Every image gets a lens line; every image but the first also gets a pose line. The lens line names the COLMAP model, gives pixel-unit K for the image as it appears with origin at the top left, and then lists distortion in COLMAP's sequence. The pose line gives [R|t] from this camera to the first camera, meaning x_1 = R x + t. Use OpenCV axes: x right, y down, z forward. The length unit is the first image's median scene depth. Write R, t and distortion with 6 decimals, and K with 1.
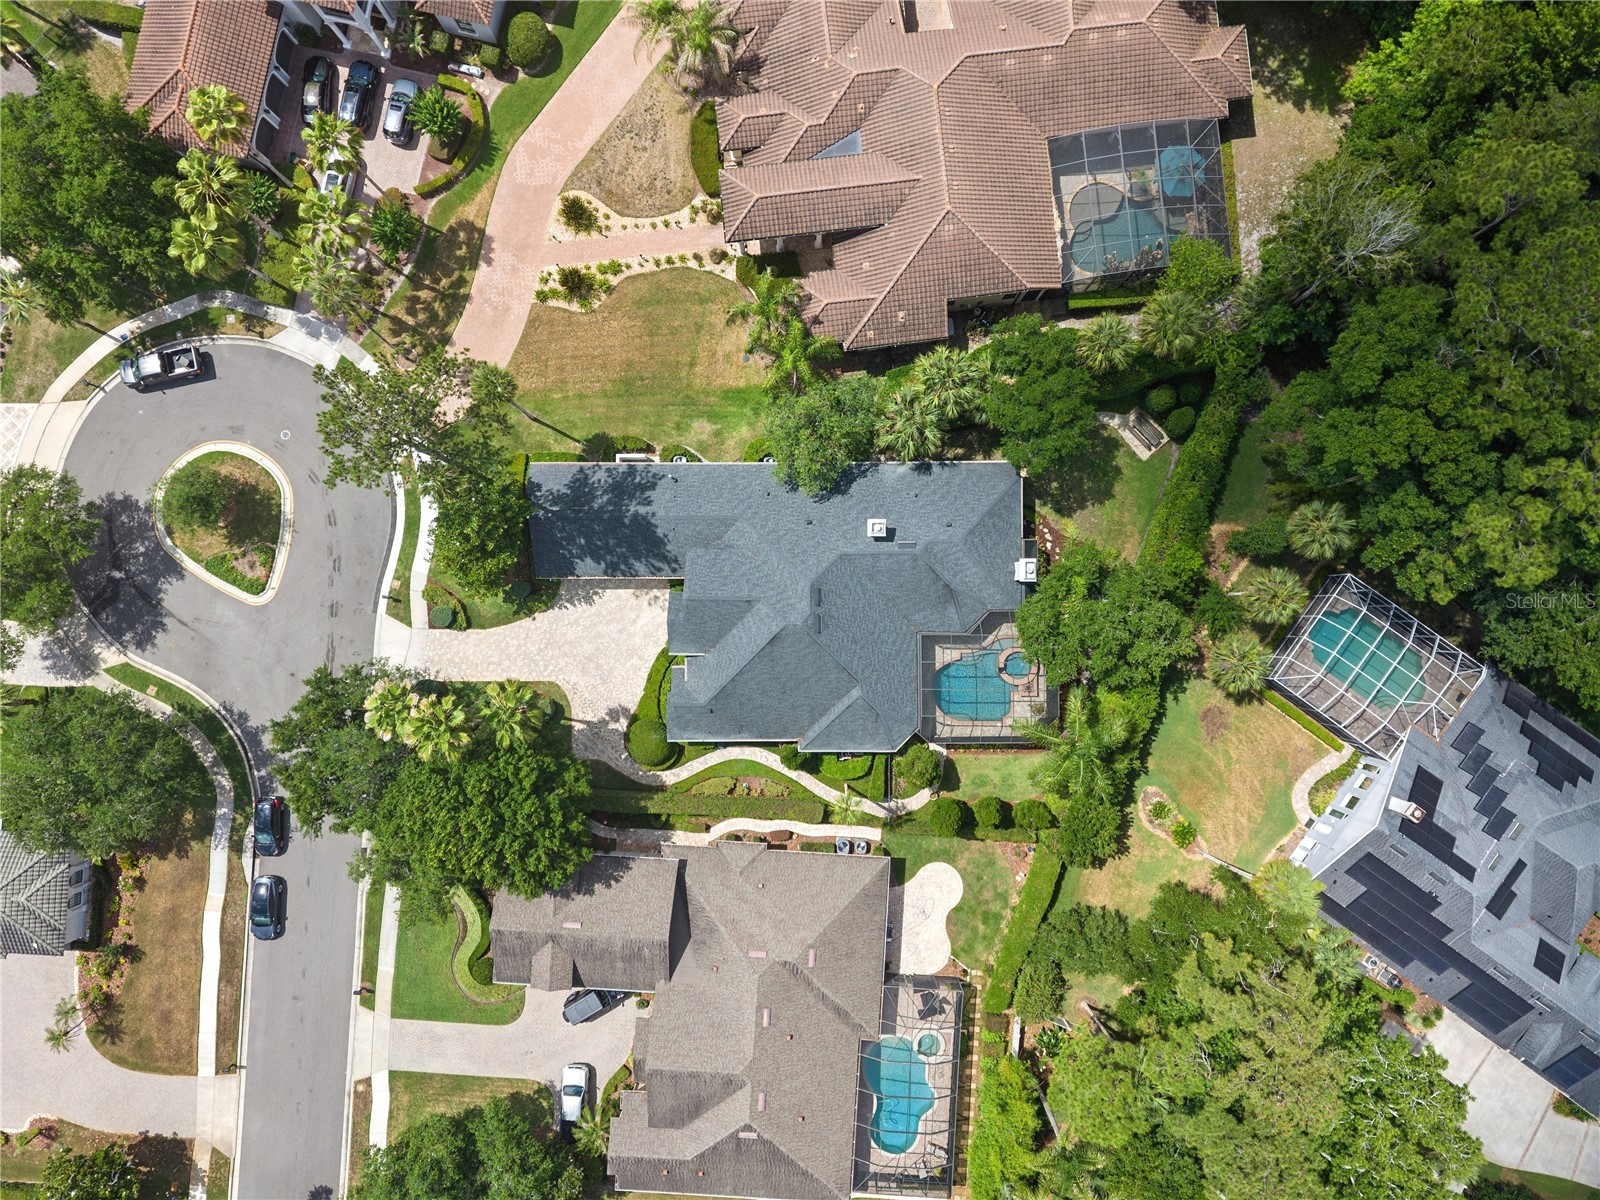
lens RADIAL K [[1100.6, 0, 800.0], [0, 1100.6, 600.0], [0, 0, 1]] dist [0.048422, -0.001557]
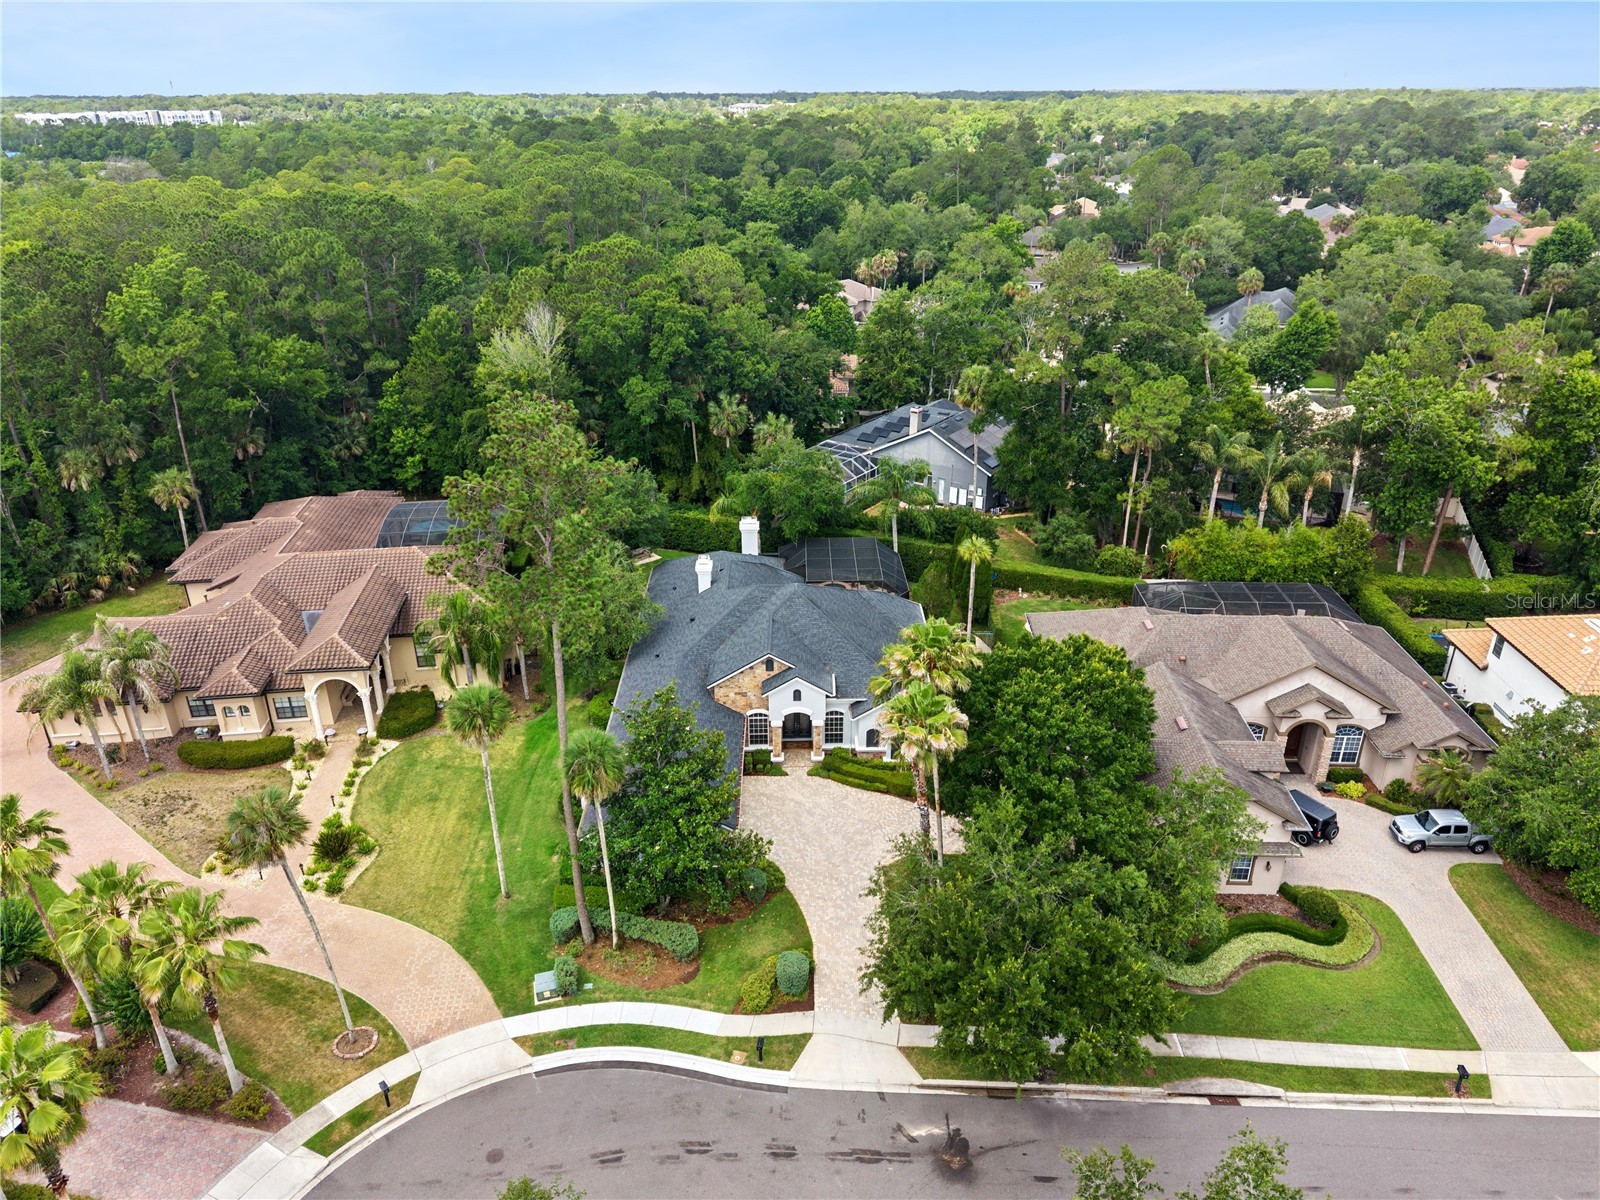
lens RADIAL K [[1100.6, 0, 800.0], [0, 1100.6, 600.0], [0, 0, 1]] dist [0.048422, -0.001557]
pose [[-0.016774, -0.399211, 0.916706, -0.821320], [0.999855, -0.009274, 0.014256, 0.012412], [0.002810, 0.916812, 0.399309, 0.557154]]
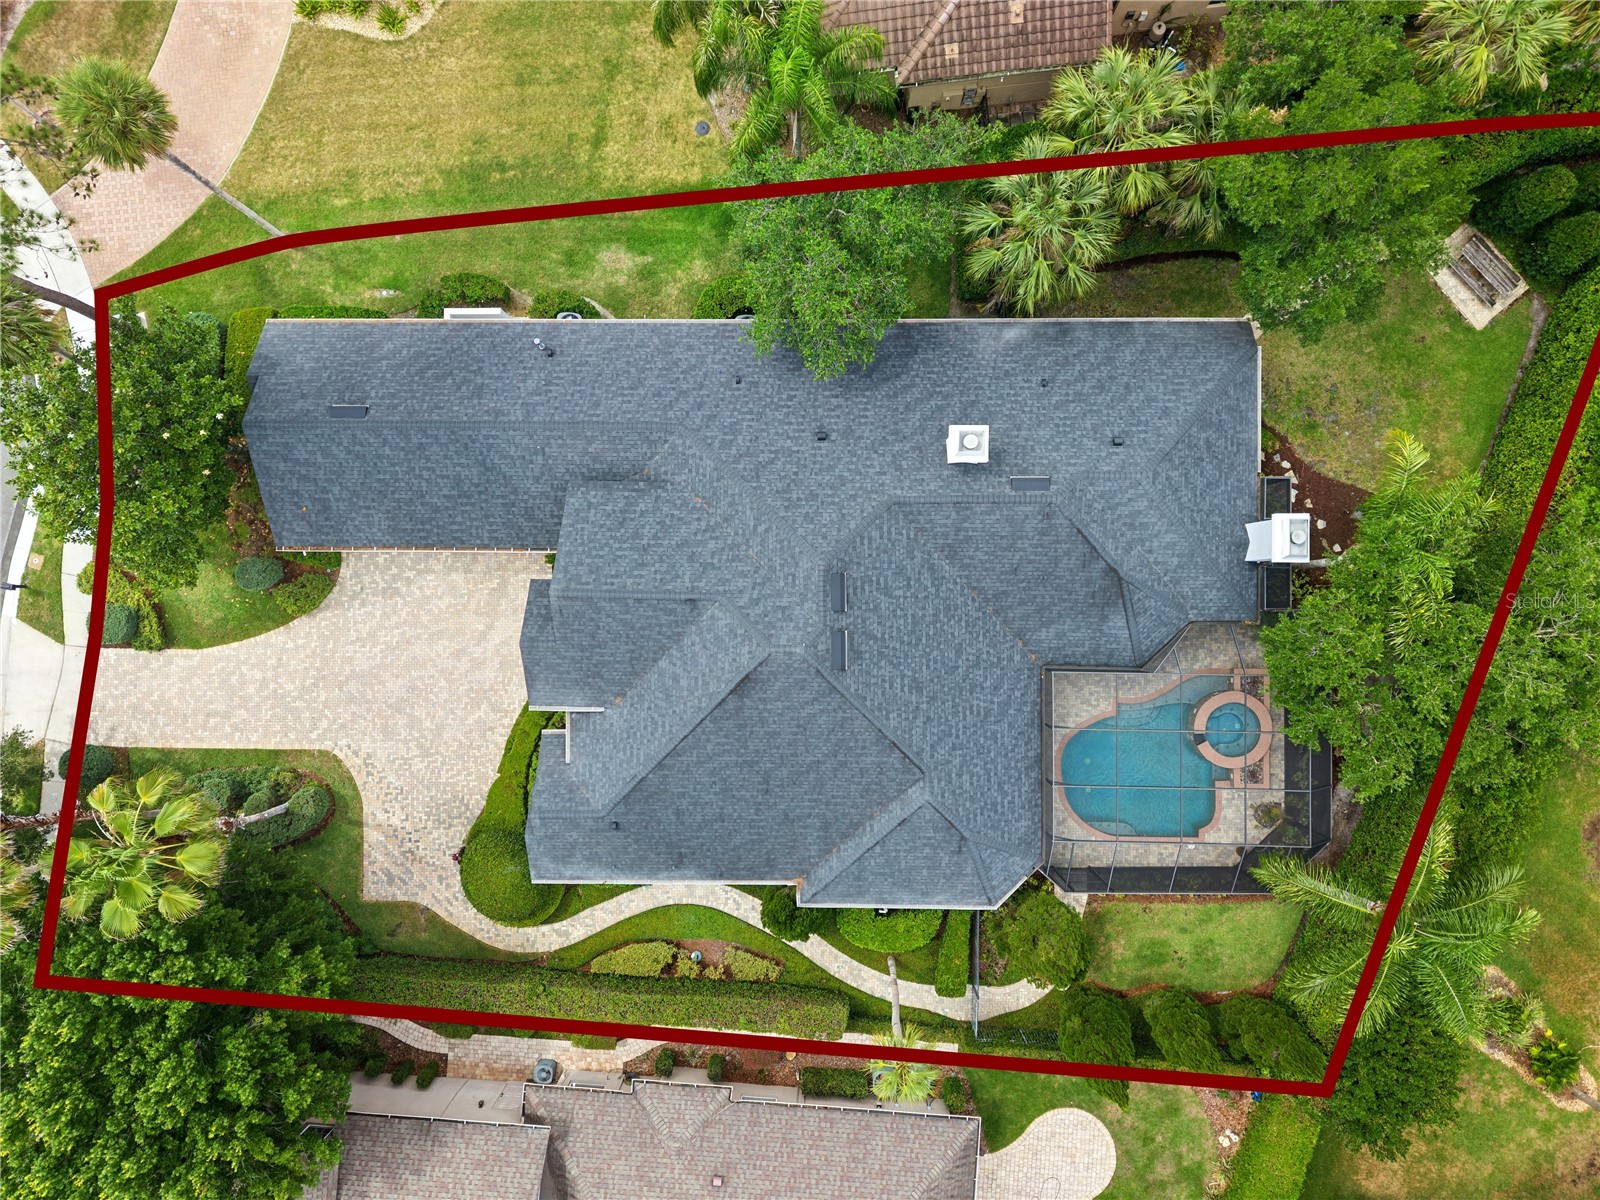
lens RADIAL K [[1100.6, 0, 800.0], [0, 1100.6, 600.0], [0, 0, 1]] dist [0.048422, -0.001557]
pose [[0.999903, 0.007570, -0.011658, 0.004190], [-0.007483, 0.999944, 0.007544, -0.002670], [0.011714, -0.007456, 0.999904, 0.480544]]
